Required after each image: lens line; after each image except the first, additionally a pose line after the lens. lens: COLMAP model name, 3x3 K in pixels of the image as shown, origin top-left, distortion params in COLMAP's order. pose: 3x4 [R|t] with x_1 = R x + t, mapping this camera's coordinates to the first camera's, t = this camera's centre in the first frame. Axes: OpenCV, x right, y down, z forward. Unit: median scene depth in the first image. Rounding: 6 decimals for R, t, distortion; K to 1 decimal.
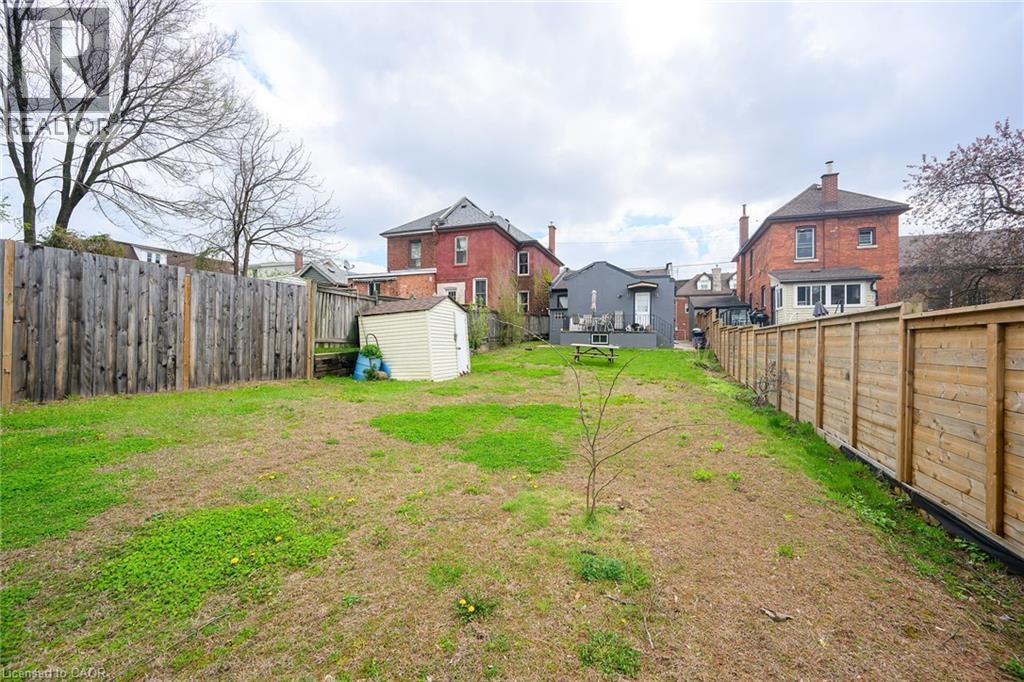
lens RADIAL K [[402.4, 0, 512.0], [0, 402.4, 341.0], [0, 0, 1]] dist [-0.002191, -0.000179]
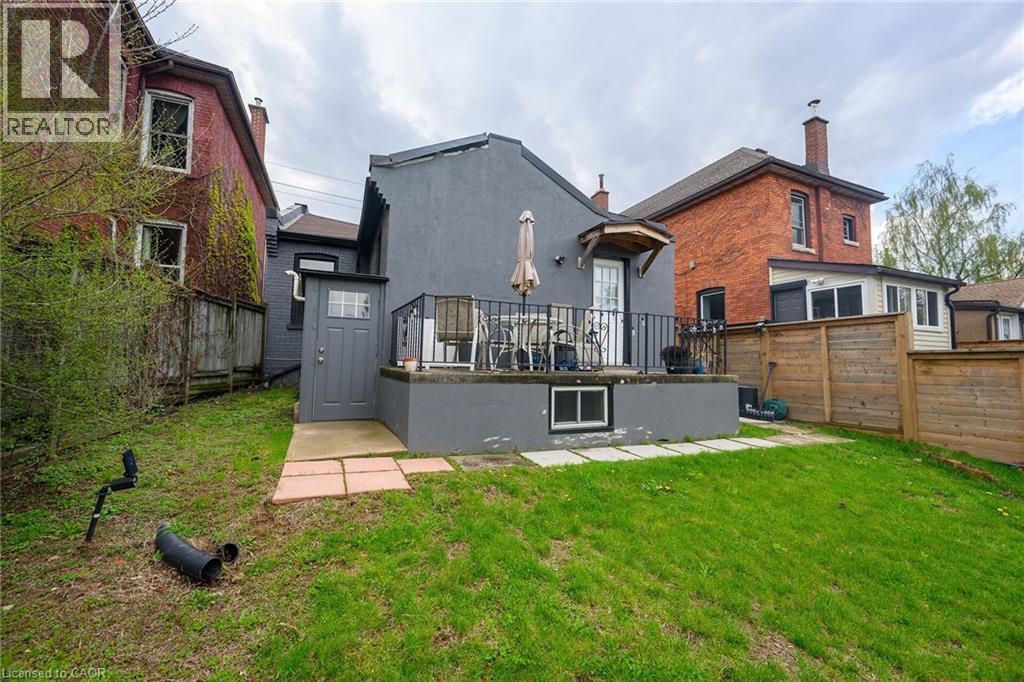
lens RADIAL K [[402.4, 0, 512.0], [0, 402.4, 341.0], [0, 0, 1]] dist [-0.002191, -0.000179]
pose [[0.732477, 0.043182, 0.679420, 0.025267], [-0.007615, 0.998444, -0.055248, -0.028076], [-0.680749, 0.035294, 0.731666, 0.786014]]
